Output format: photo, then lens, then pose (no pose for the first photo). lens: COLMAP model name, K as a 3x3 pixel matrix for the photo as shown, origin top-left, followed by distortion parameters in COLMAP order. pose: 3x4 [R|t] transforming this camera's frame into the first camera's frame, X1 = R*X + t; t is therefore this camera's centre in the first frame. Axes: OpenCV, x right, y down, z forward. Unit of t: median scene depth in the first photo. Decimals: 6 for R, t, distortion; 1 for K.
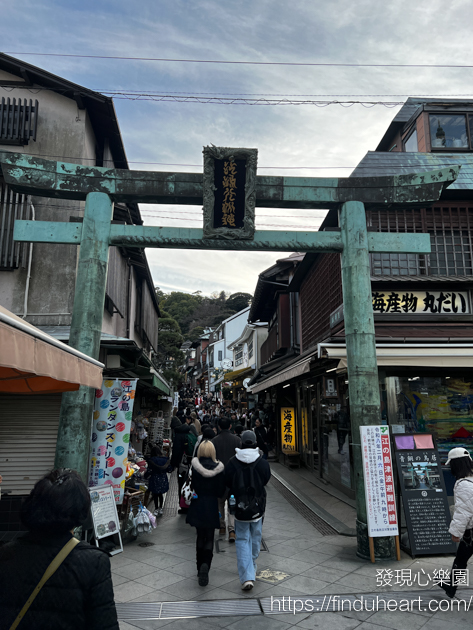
lens RADIAL K [[473.0, 0, 236.8], [0, 473.0, 315.1], [0, 0, 1]] dist [-0.005509, -0.001556]
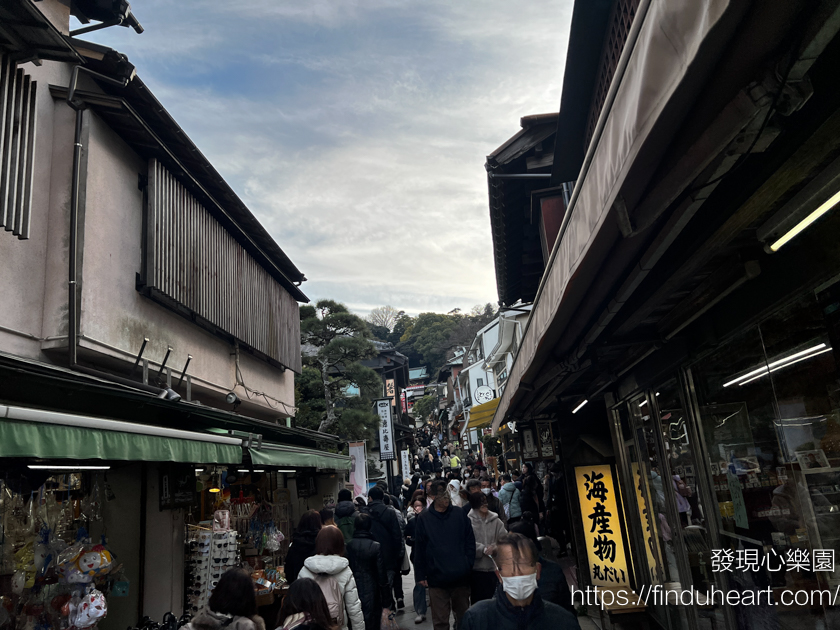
lens RADIAL K [[630.6, 0, 418.3], [0, 630.6, 316.2], [0, 0, 1]] dist [-0.005509, -0.001556]
pose [[0.981235, -0.125194, -0.146641, 0.053113], [0.118587, 0.991528, -0.052994, 0.077894], [0.152034, 0.034610, 0.987769, 0.424934]]
